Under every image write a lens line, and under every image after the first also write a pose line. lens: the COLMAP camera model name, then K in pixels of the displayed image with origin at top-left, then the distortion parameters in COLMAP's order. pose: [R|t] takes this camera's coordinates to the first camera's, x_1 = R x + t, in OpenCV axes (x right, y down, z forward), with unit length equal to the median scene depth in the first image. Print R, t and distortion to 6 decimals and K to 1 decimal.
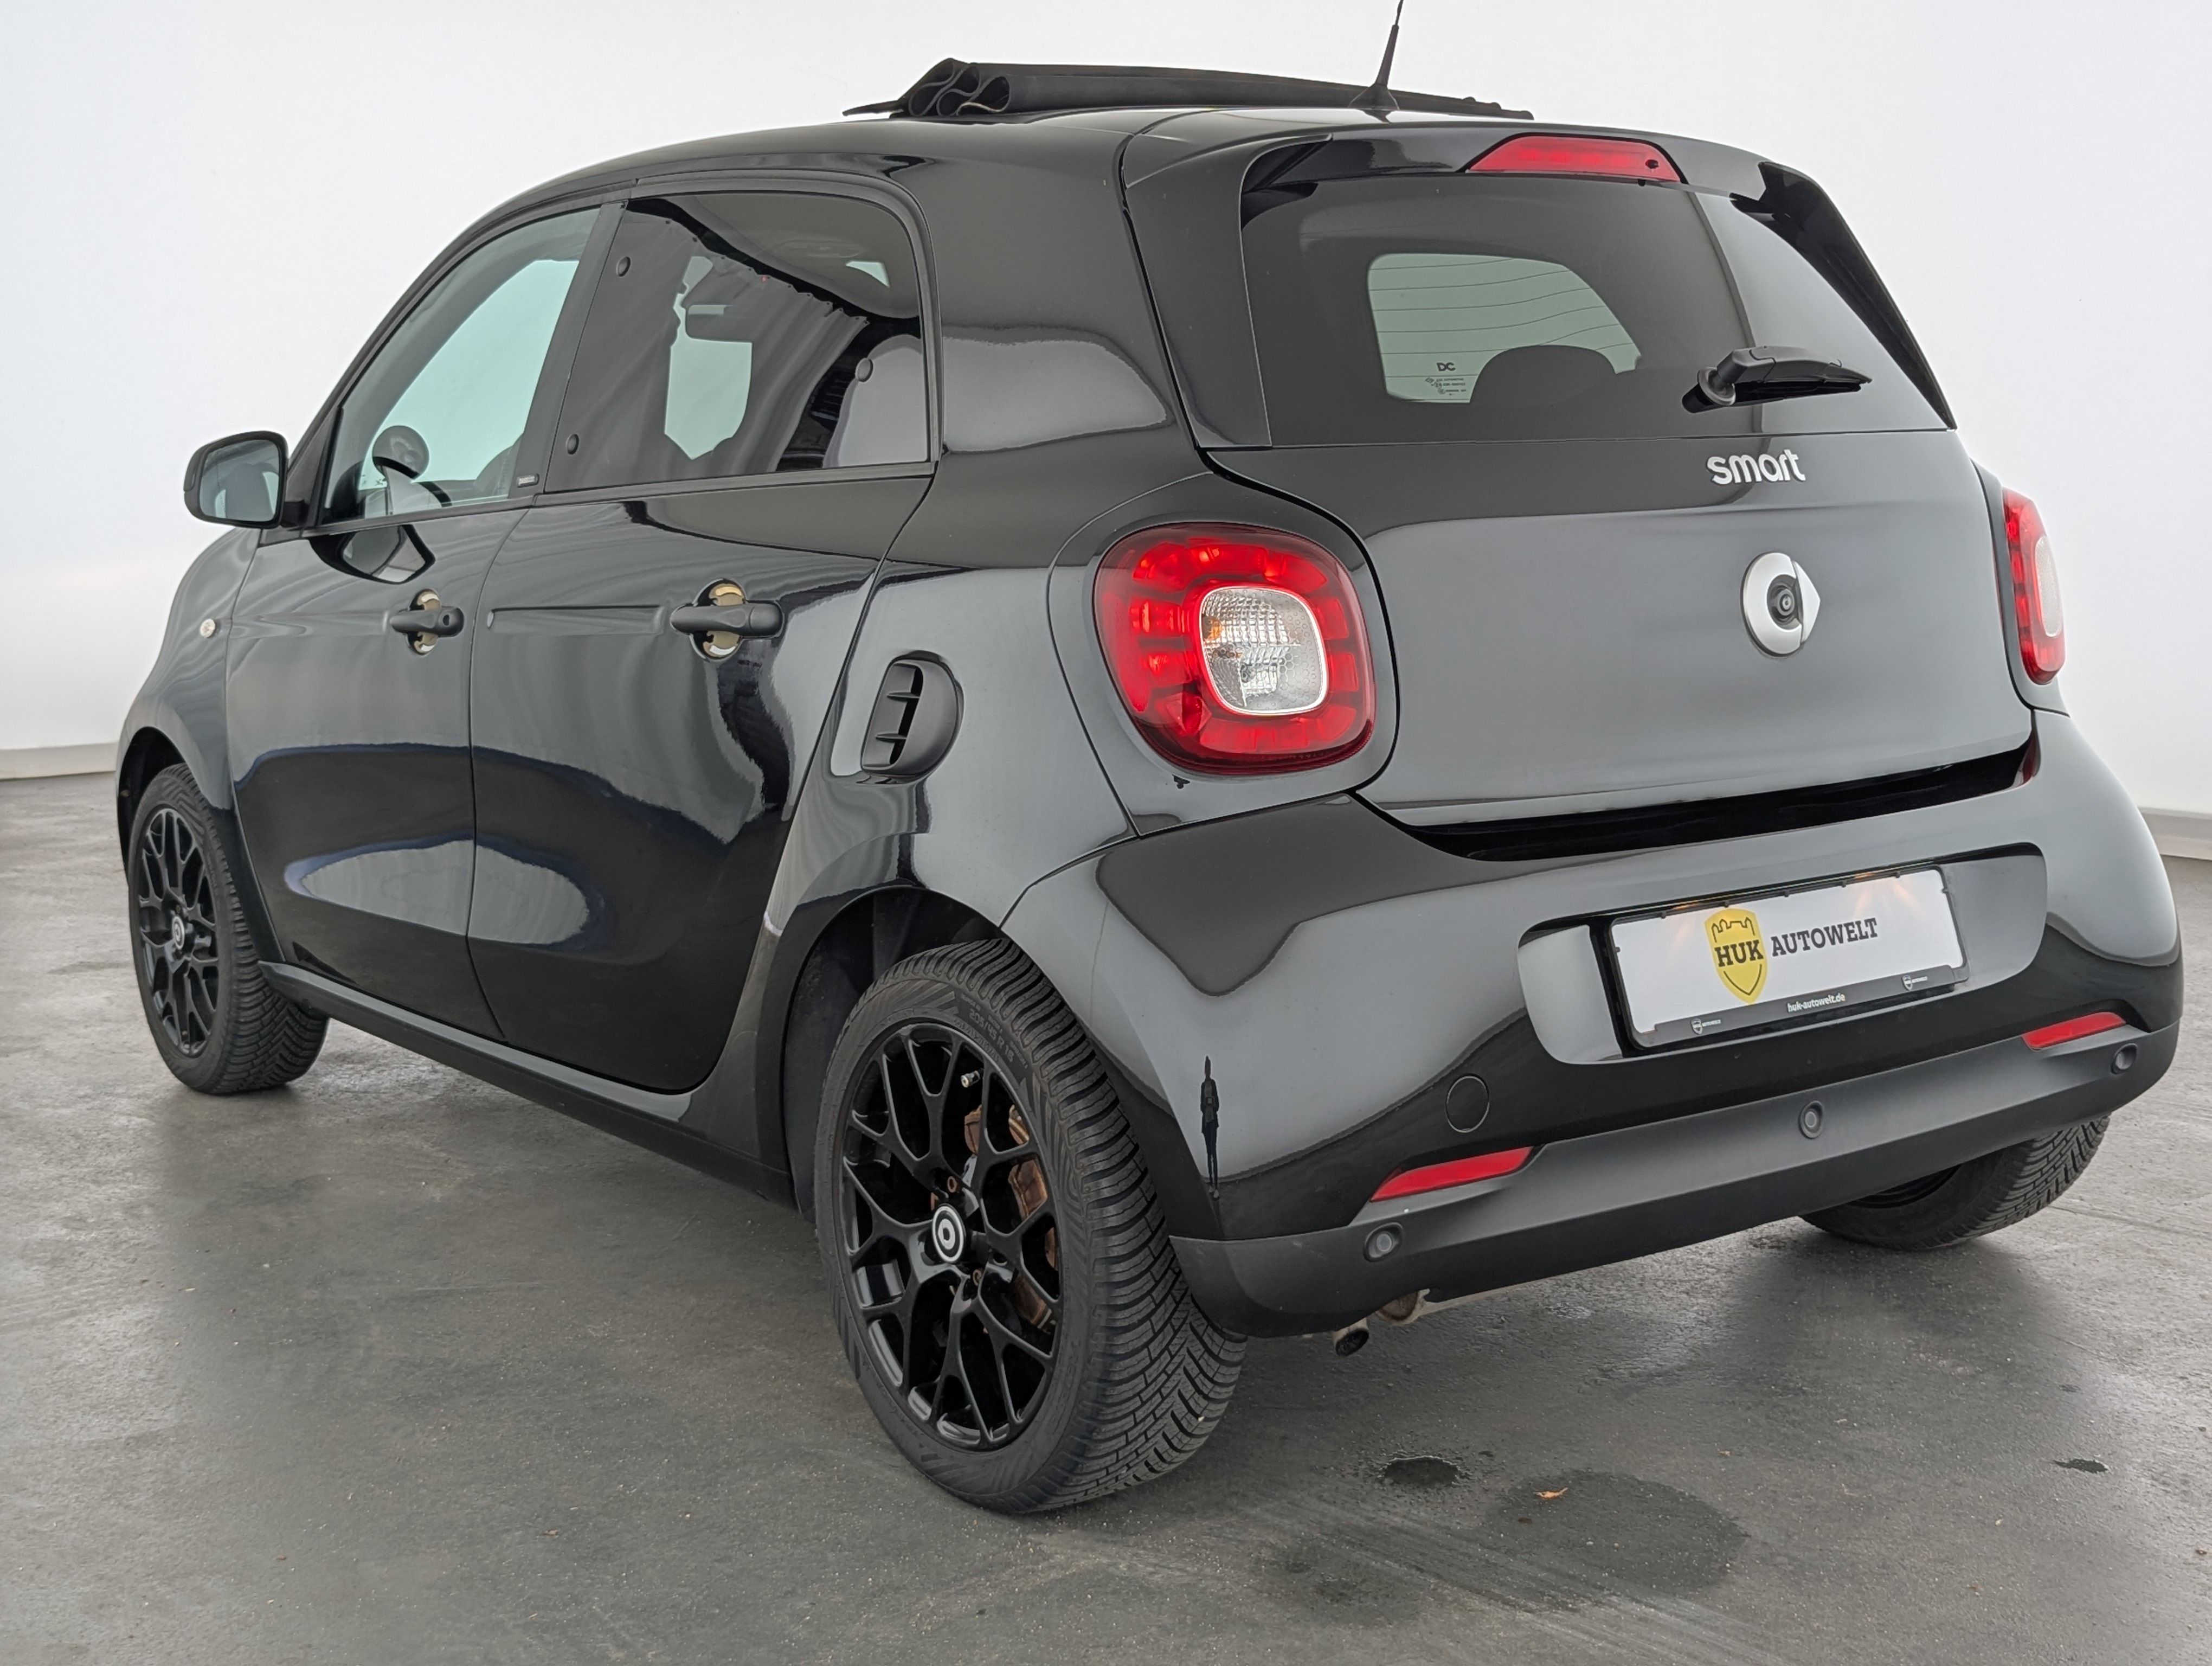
lens RADIAL K [[2770.8, 0, 1098.4], [0, 2770.8, 817.5], [0, 0, 1]] dist [0.054376, 0.000000]
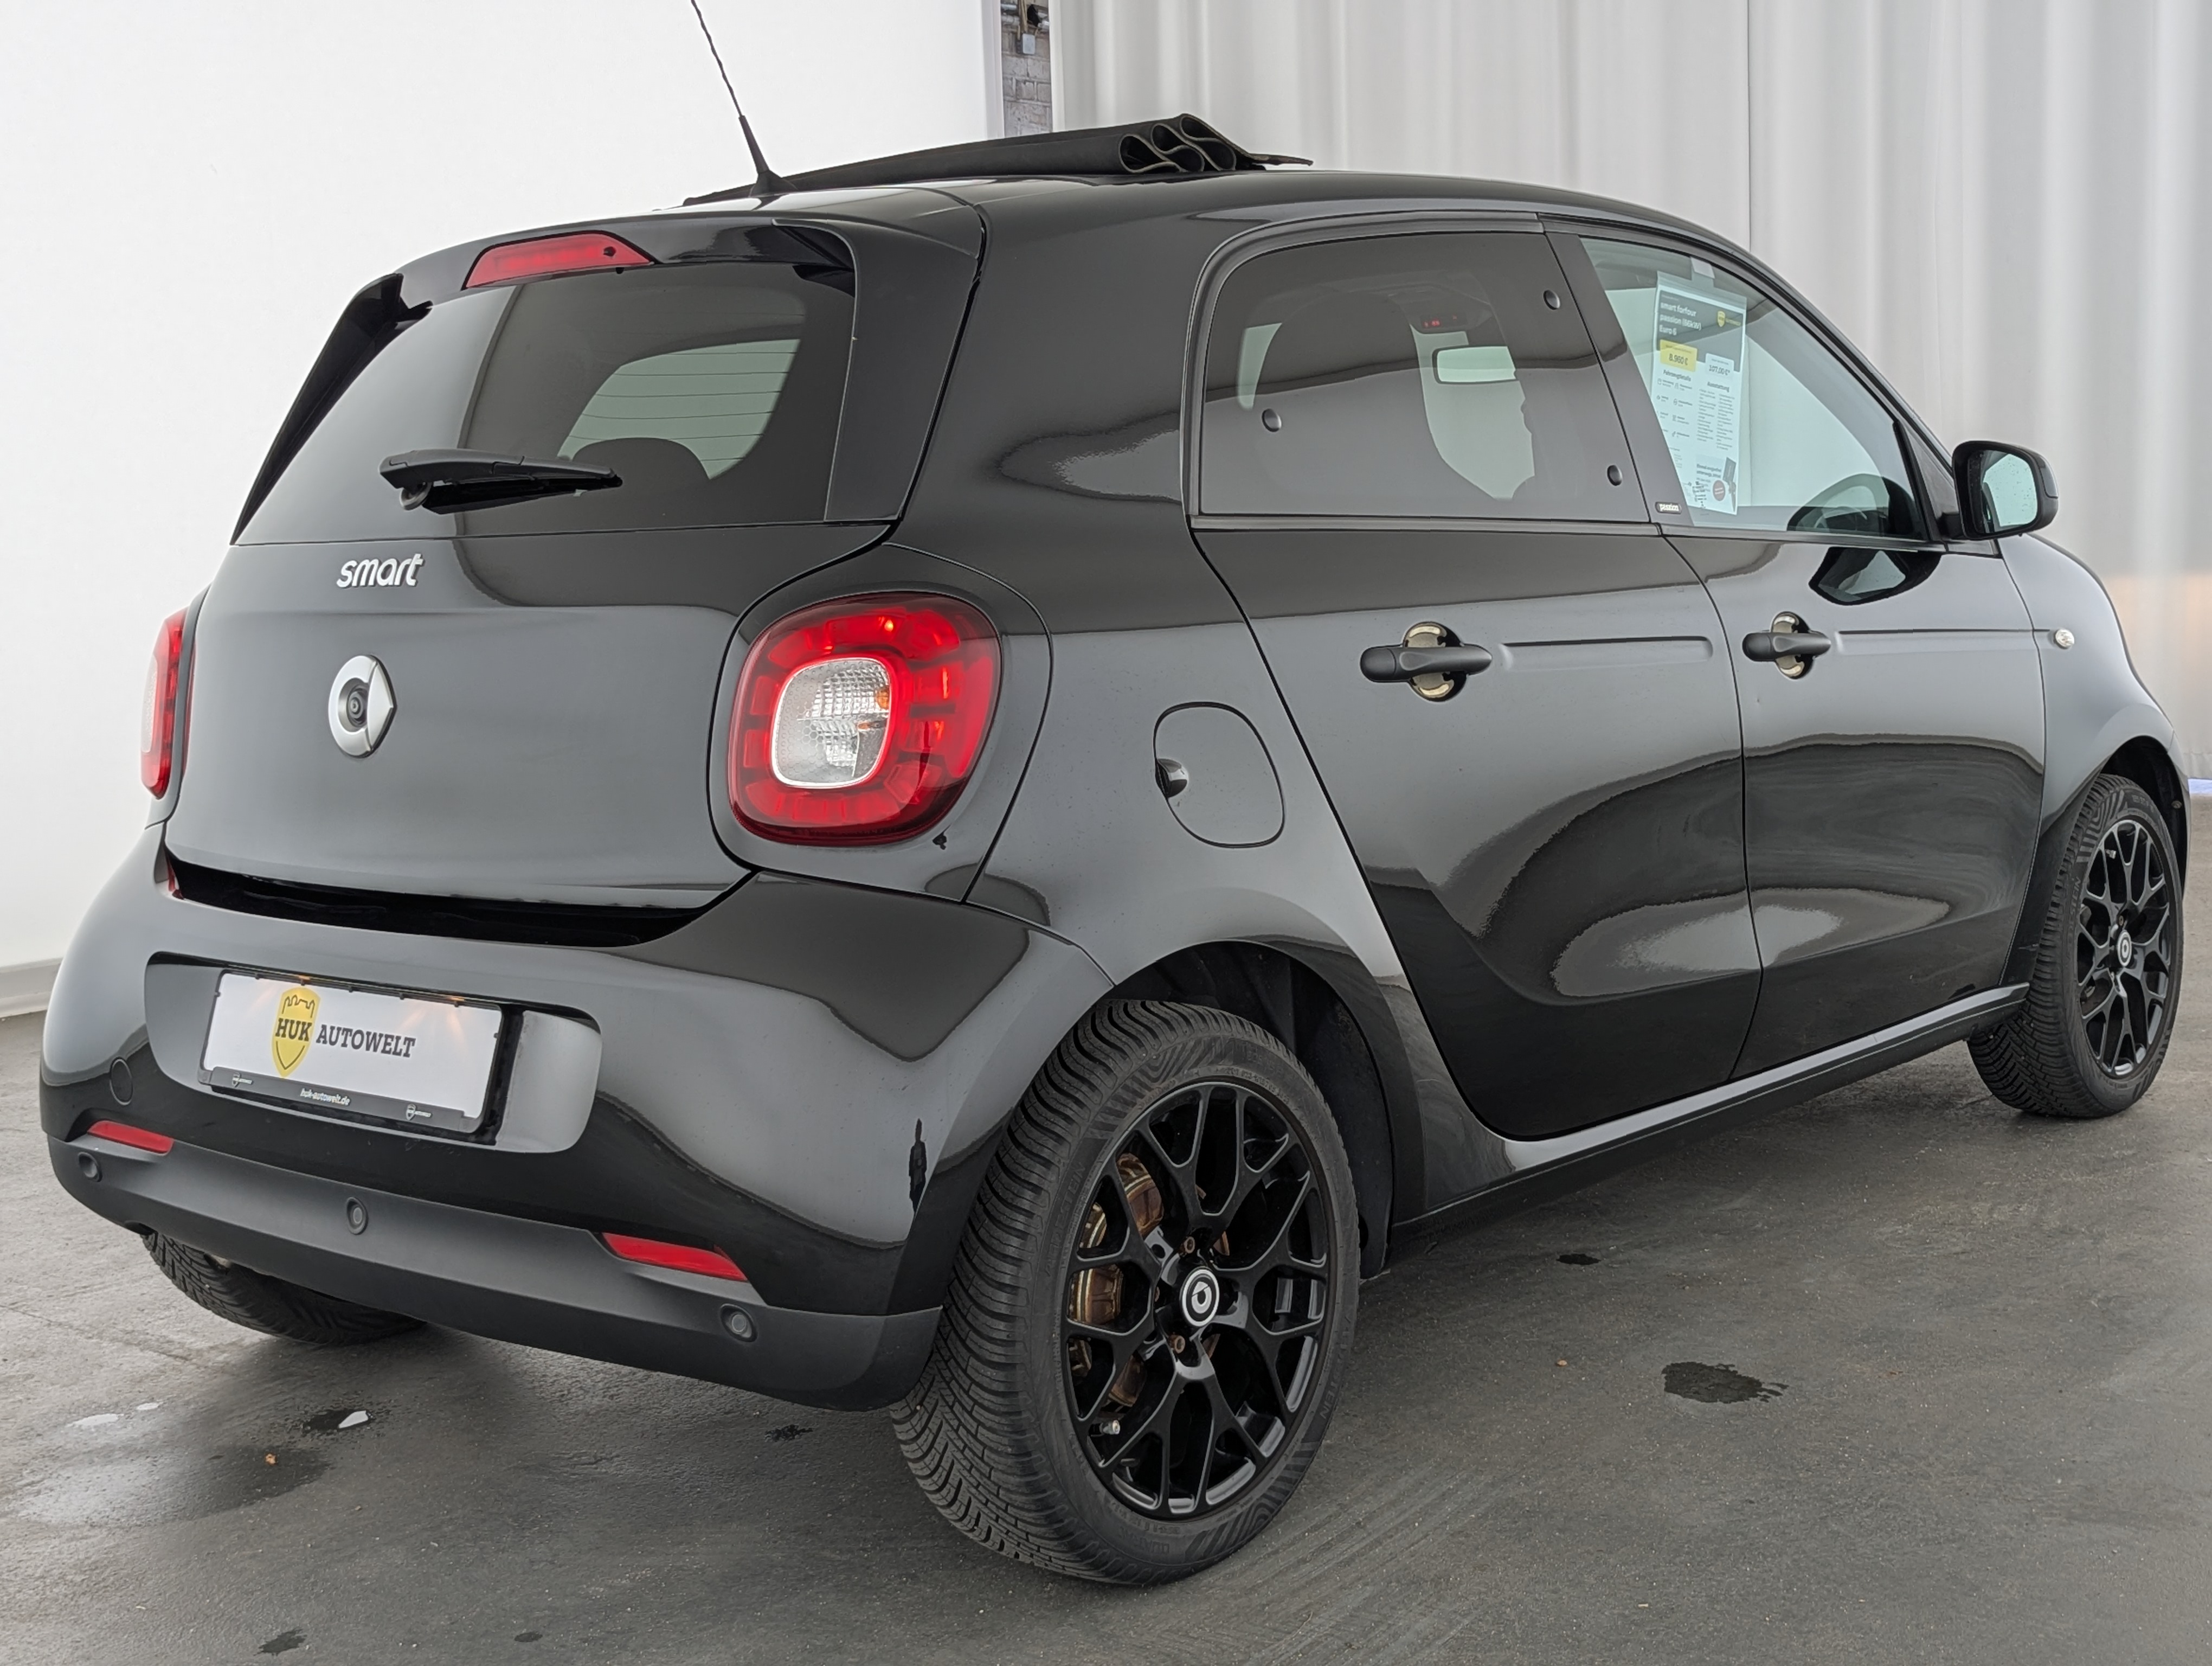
lens RADIAL K [[2770.8, 0, 1099.6], [0, 2770.8, 830.9], [0, 0, 1]] dist [0.054376, 0.000000]
pose [[0.219917, 0.121305, -0.967947, 1.301685], [-0.097804, 0.989981, 0.101845, -0.162644], [0.970603, 0.072272, 0.229577, 1.037087]]
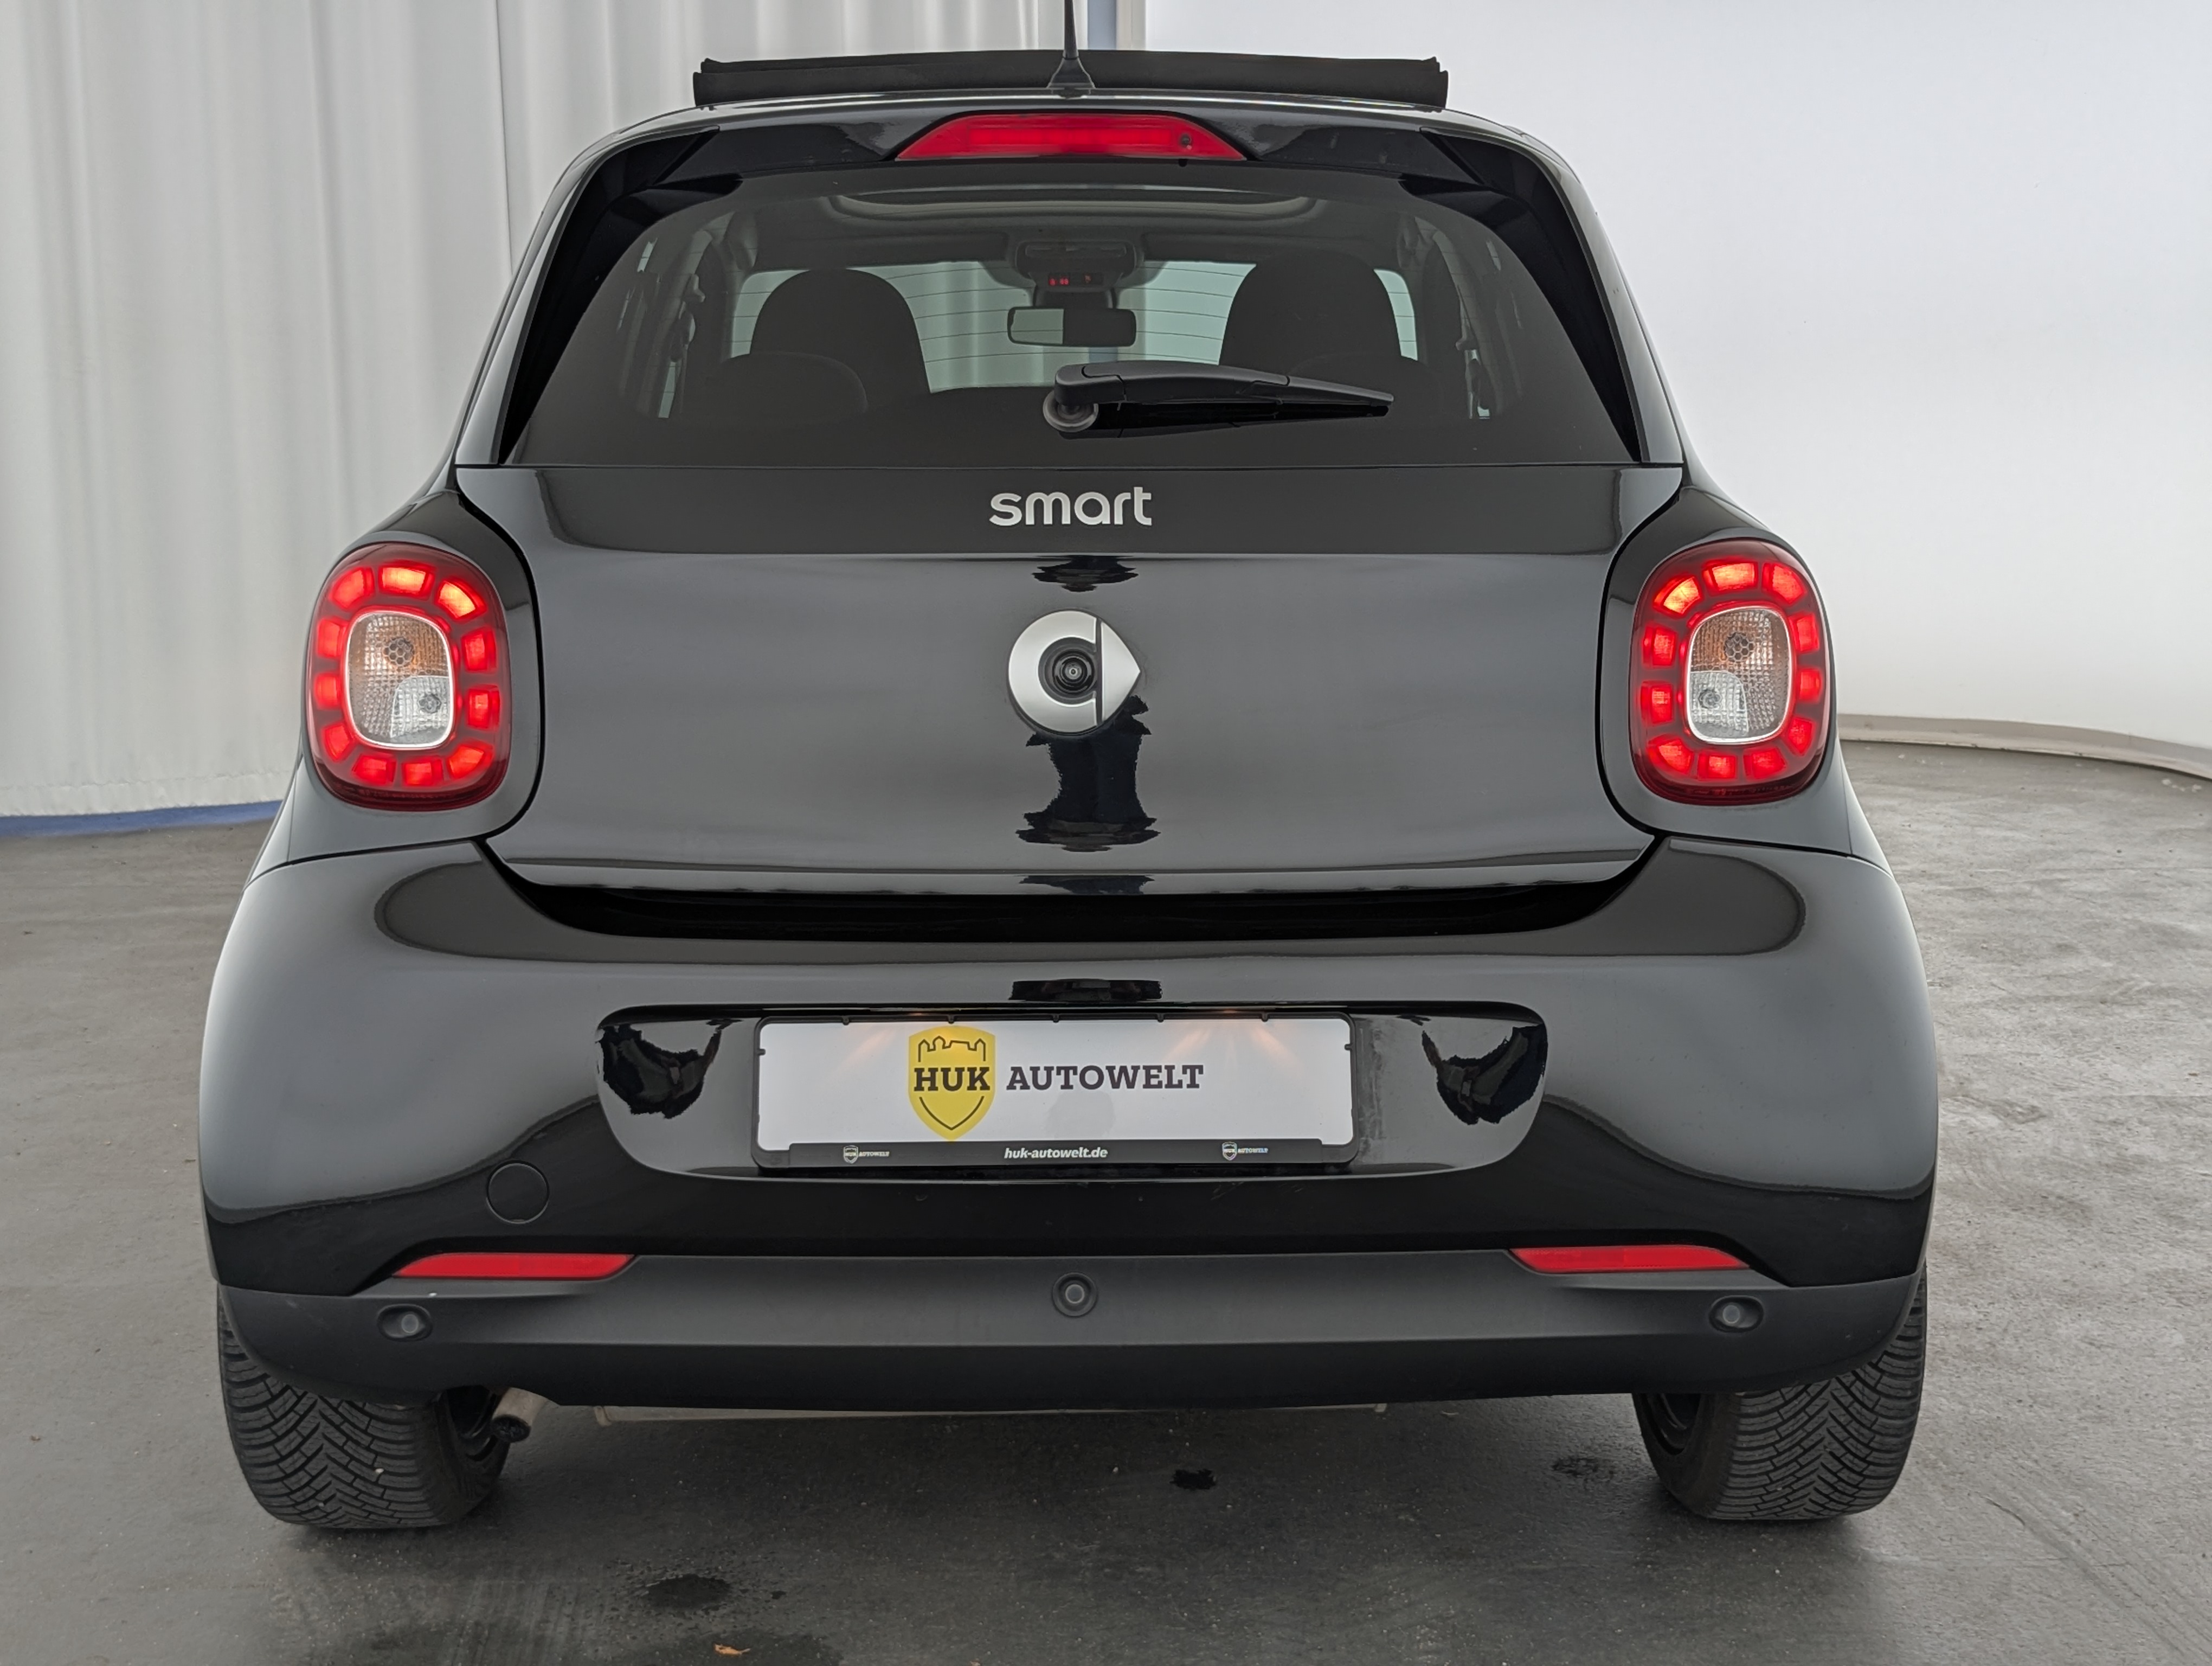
lens RADIAL K [[2770.8, 0, 1129.2], [0, 2770.8, 800.4], [0, 0, 1]] dist [0.054376, 0.000000]
pose [[0.815240, 0.096113, -0.571091, 0.740831], [-0.093721, 0.995029, 0.033673, -0.068507], [0.571489, 0.026072, 0.820196, 0.331219]]
